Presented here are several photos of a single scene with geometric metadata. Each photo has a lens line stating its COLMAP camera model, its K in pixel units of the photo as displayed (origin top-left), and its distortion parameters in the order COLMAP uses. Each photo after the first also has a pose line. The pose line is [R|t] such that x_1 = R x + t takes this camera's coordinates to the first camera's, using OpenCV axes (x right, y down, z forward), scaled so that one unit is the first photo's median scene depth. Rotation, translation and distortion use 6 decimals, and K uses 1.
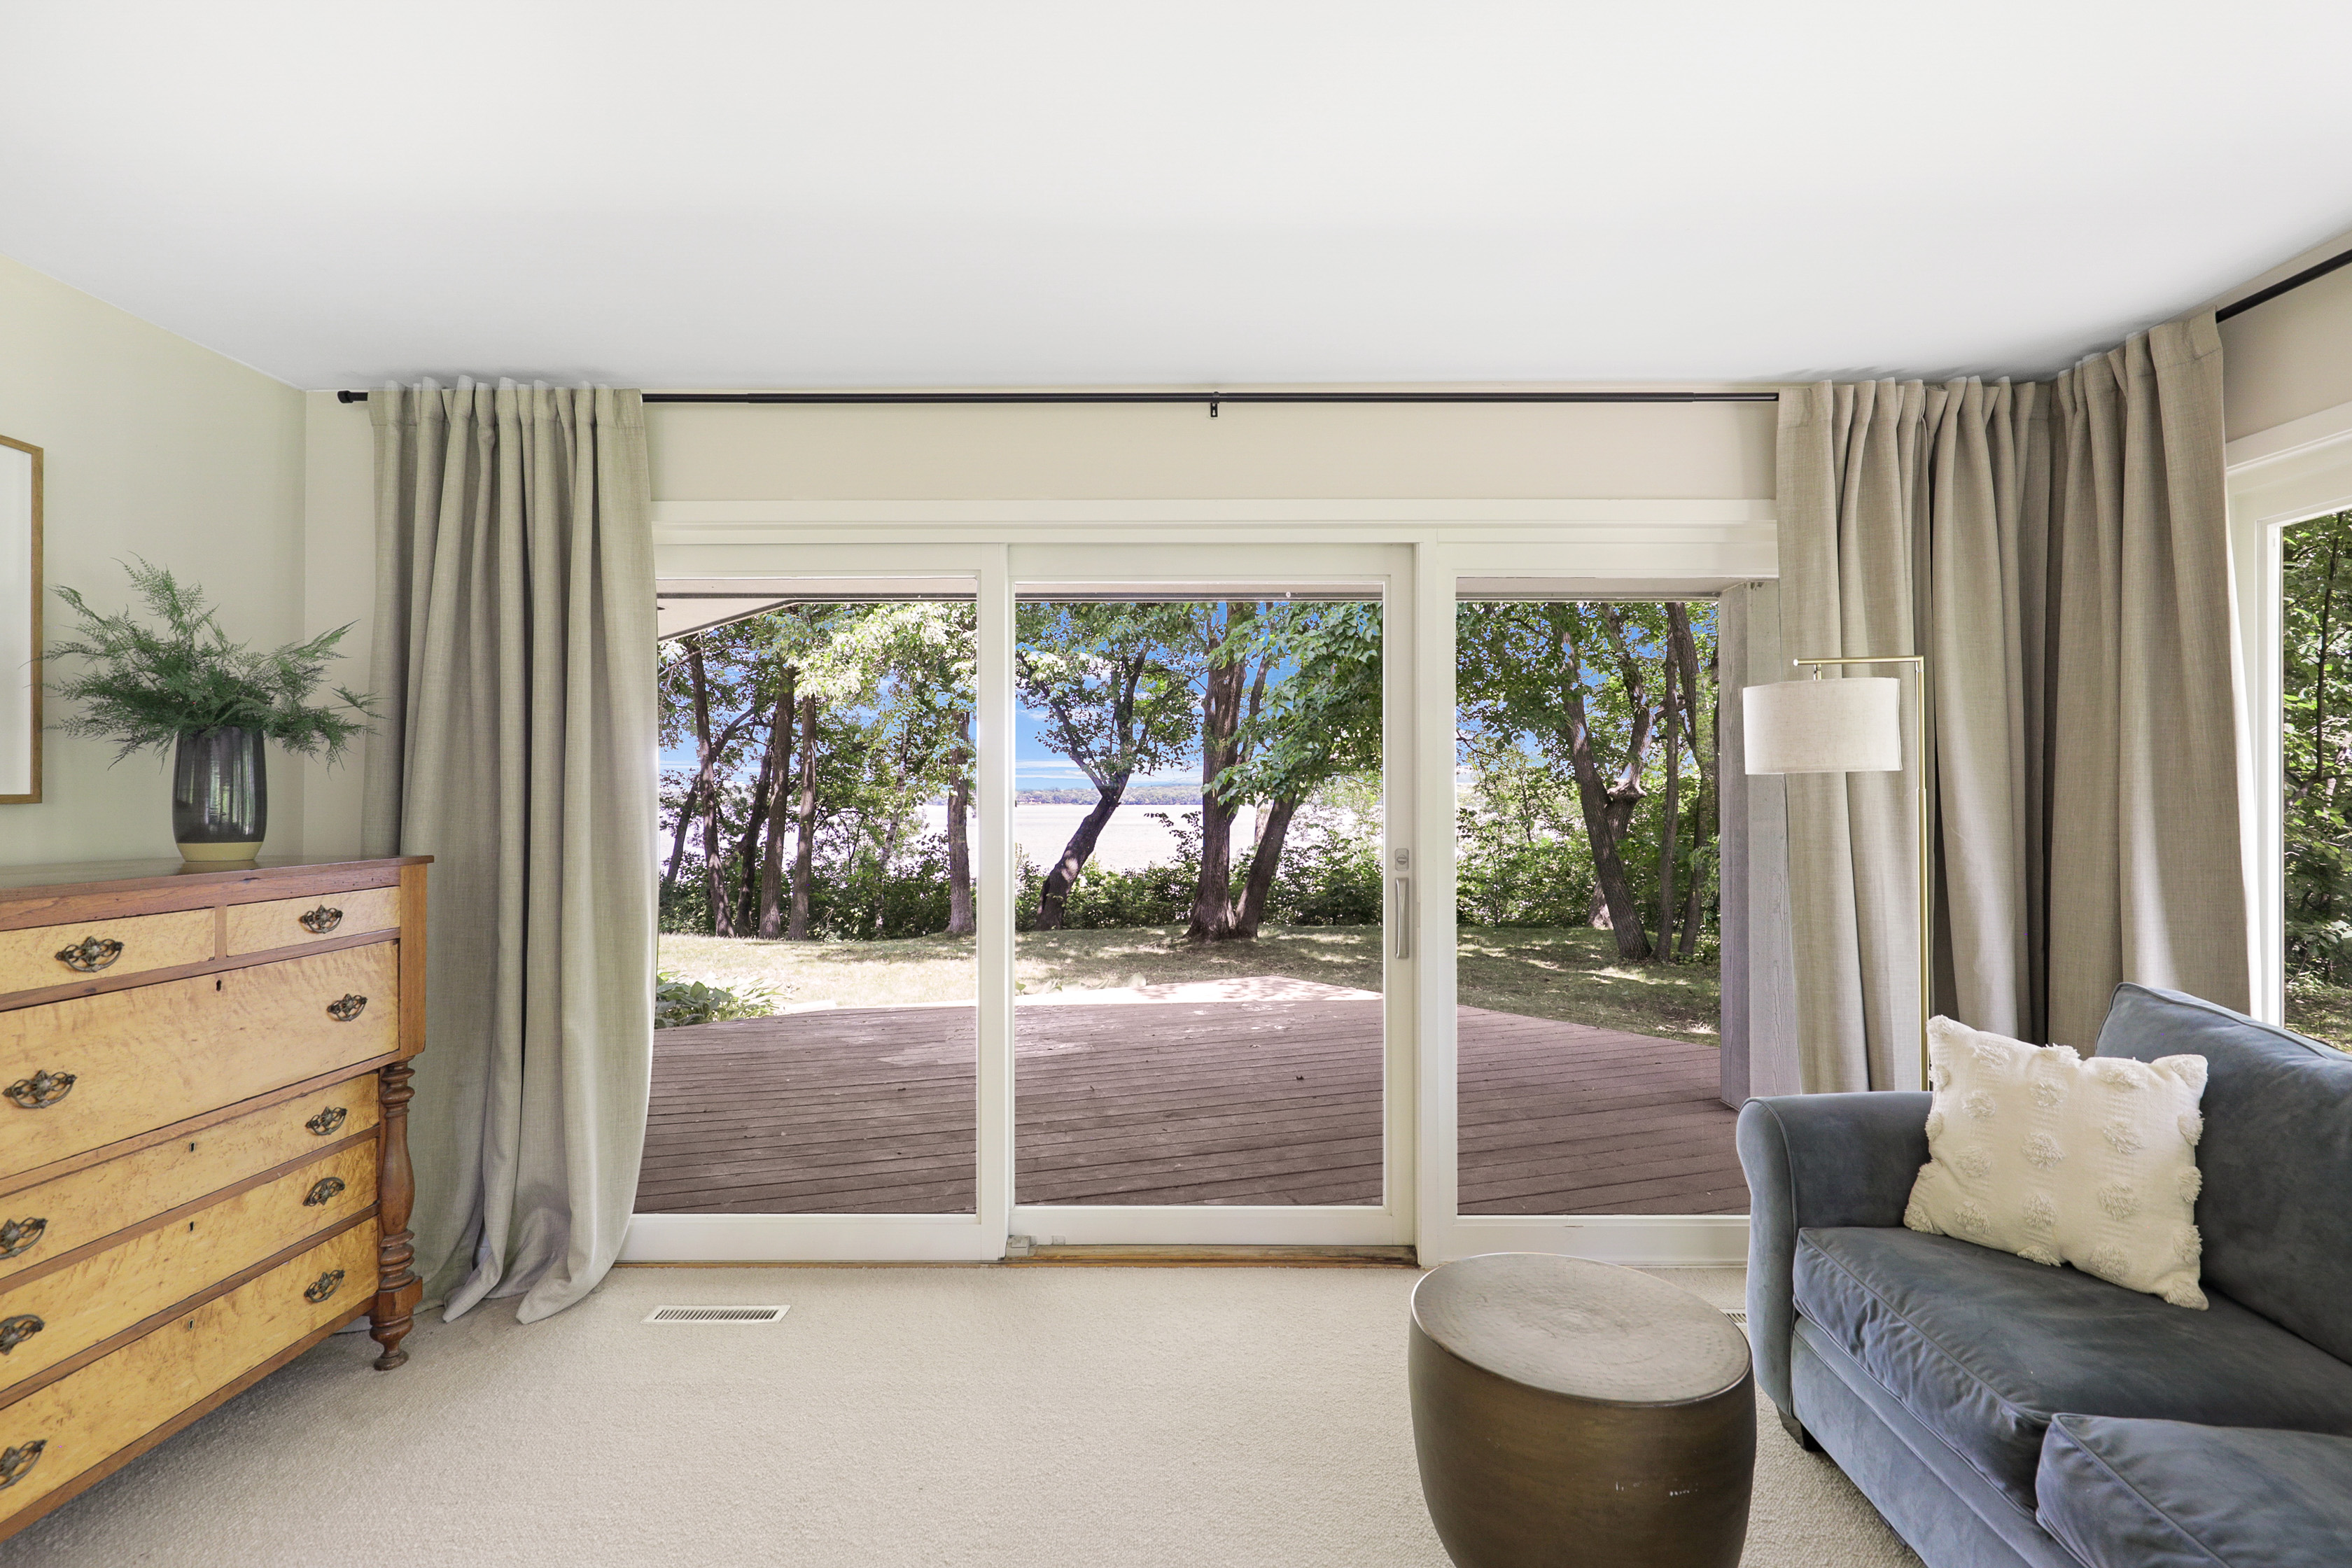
lens RADIAL K [[1077.8, 0, 1179.5], [0, 1077.8, 785.2], [0, 0, 1]] dist [-0.000655, 0.000013]
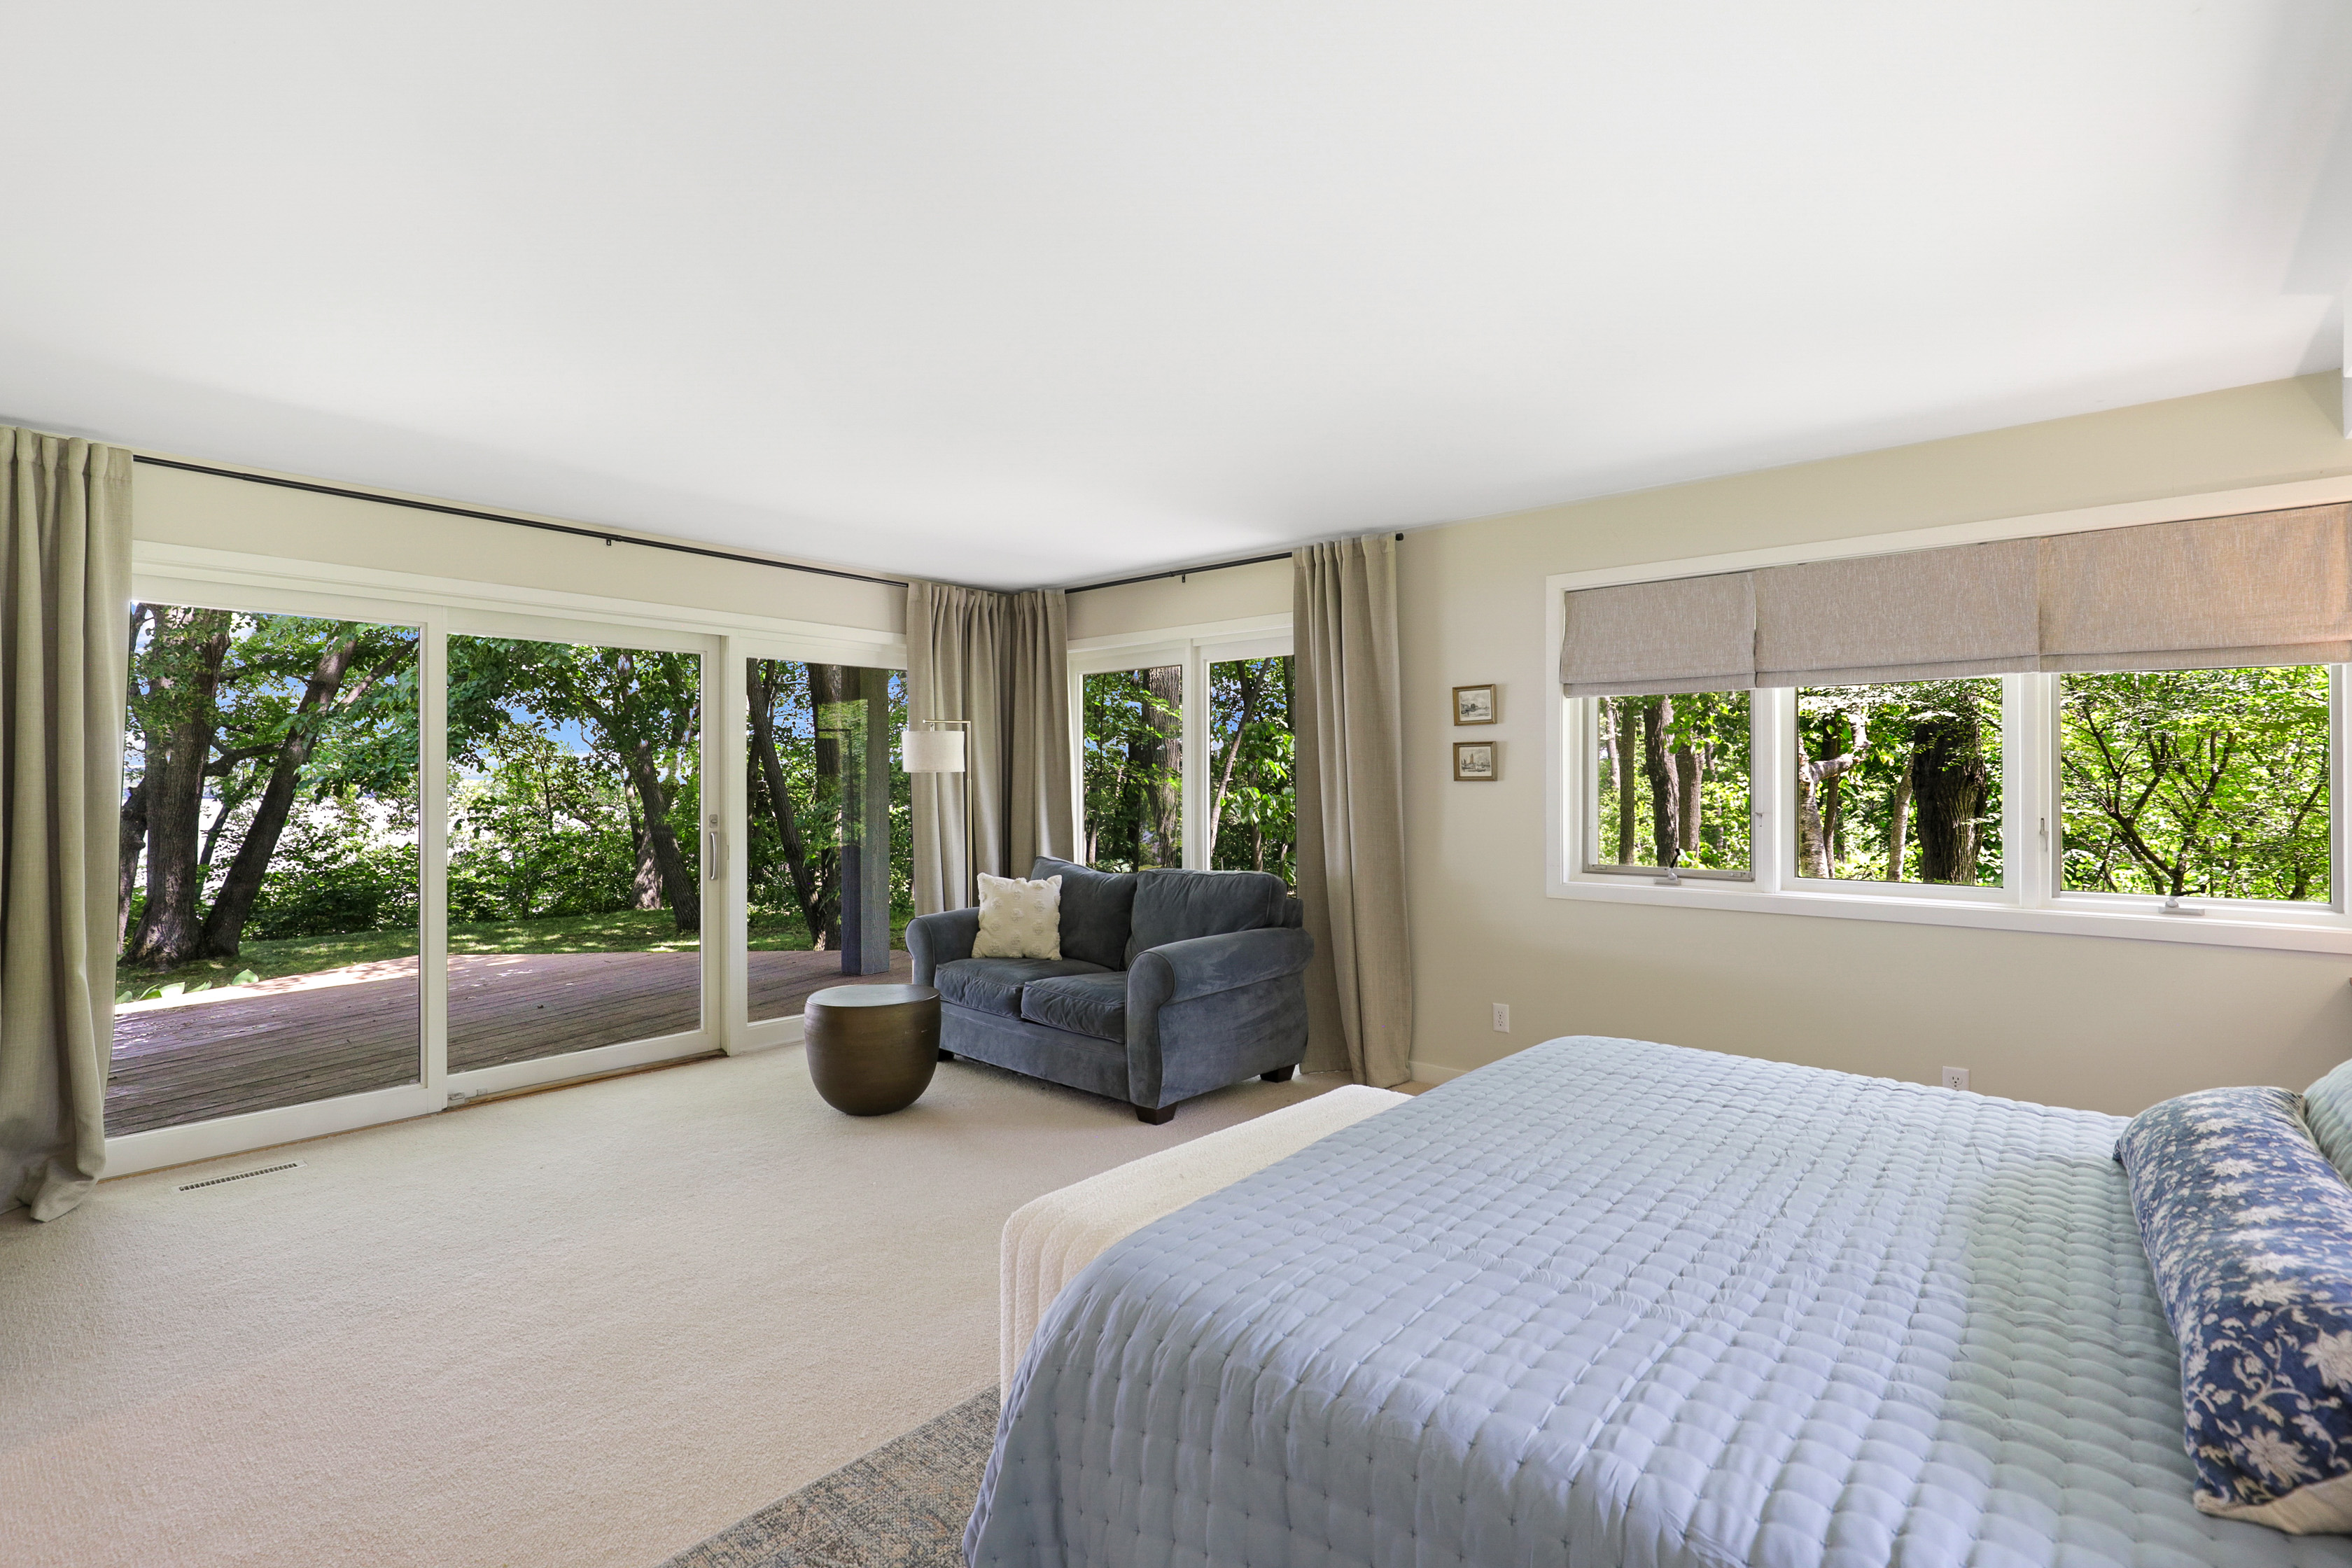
lens RADIAL K [[1077.8, 0, 1179.5], [0, 1077.8, 785.2], [0, 0, 1]] dist [-0.000655, 0.000013]
pose [[0.641800, -0.002584, 0.766868, -0.769821], [-0.004730, 0.999962, 0.007328, -0.003121], [-0.766858, -0.008330, 0.641763, -0.795507]]
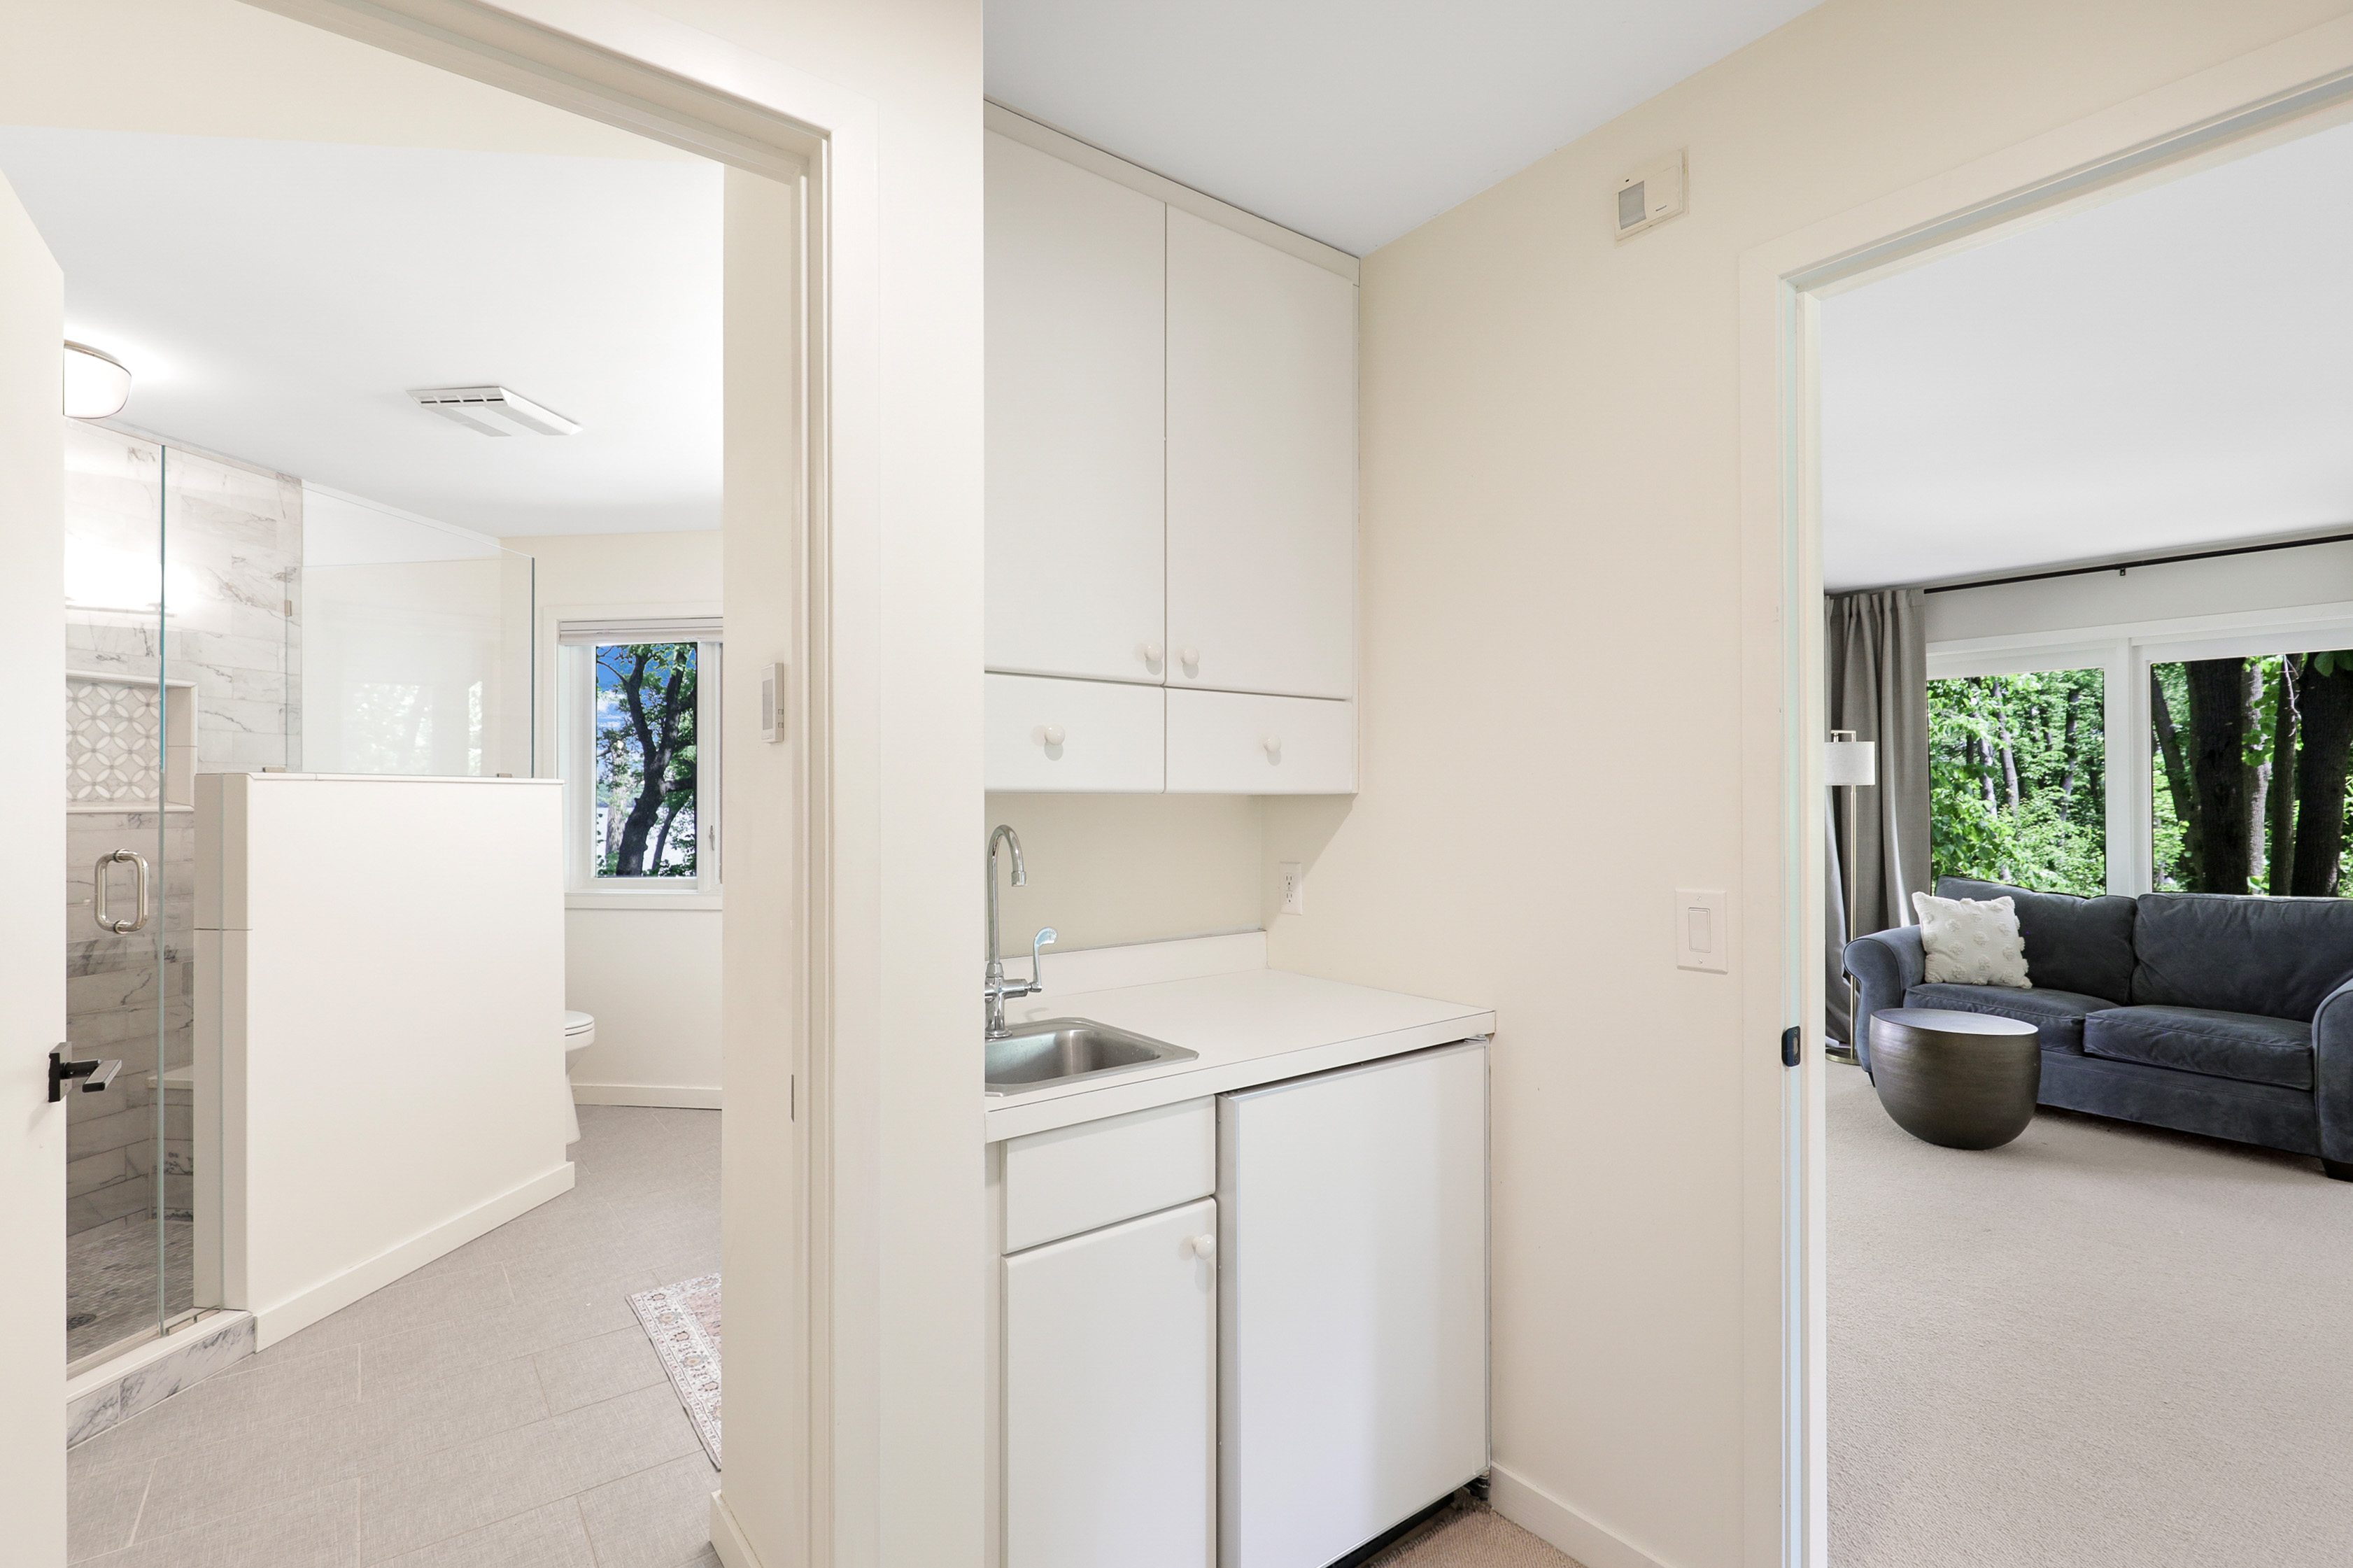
lens RADIAL K [[1078.2, 0, 1180.0], [0, 1078.2, 785.2], [0, 0, 1]] dist [-0.000655, 0.000013]
pose [[0.780179, 0.007432, 0.625513, -1.713630], [-0.010304, 0.999946, 0.000971, 0.002248], [-0.625472, -0.007203, 0.780213, 0.173357]]
